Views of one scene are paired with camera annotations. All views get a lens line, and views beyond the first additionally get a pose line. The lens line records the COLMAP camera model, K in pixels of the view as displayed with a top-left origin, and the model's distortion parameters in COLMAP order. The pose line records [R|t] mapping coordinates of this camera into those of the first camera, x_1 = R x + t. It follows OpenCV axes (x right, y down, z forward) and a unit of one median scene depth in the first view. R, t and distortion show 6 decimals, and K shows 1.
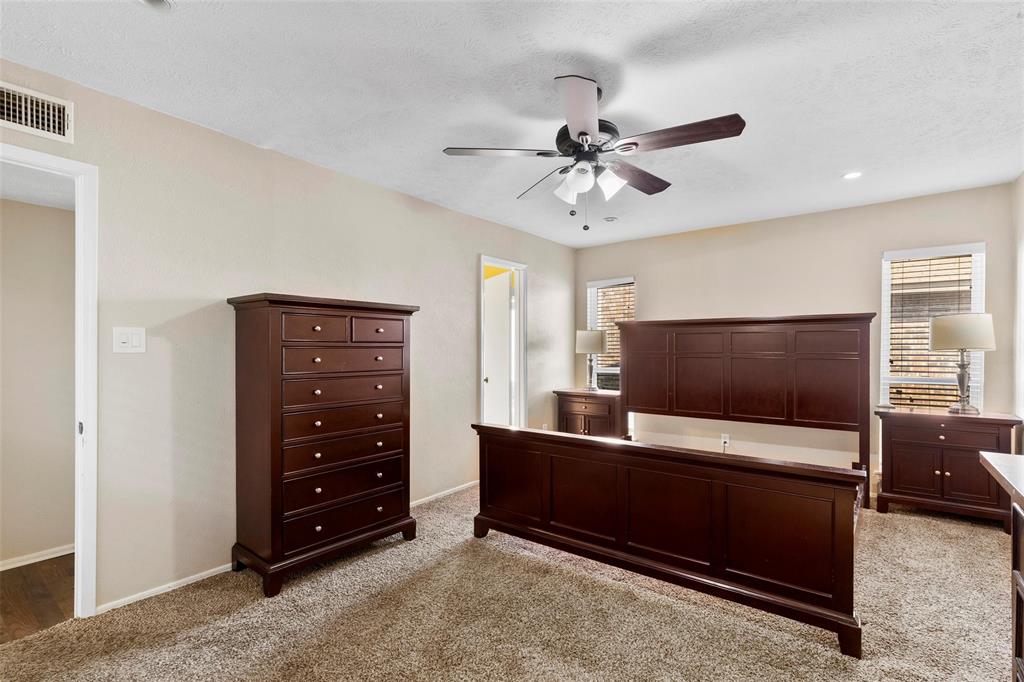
lens RADIAL K [[466.5, 0, 512.2], [0, 466.5, 349.3], [0, 0, 1]] dist [0.006282, 0.000377]
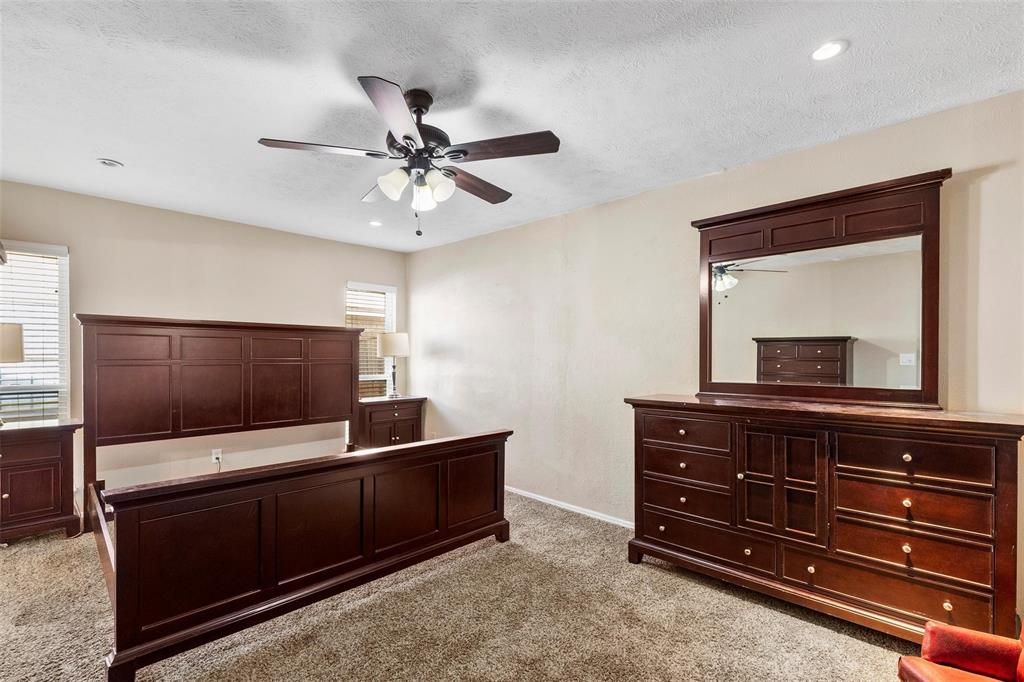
lens RADIAL K [[466.5, 0, 524.7], [0, 466.5, 356.1], [0, 0, 1]] dist [0.006282, 0.000377]
pose [[0.107530, 0.003061, 0.994197, -0.694829], [-0.004284, 0.999987, -0.002615, 0.003620], [-0.994193, -0.003978, 0.107542, 0.581027]]
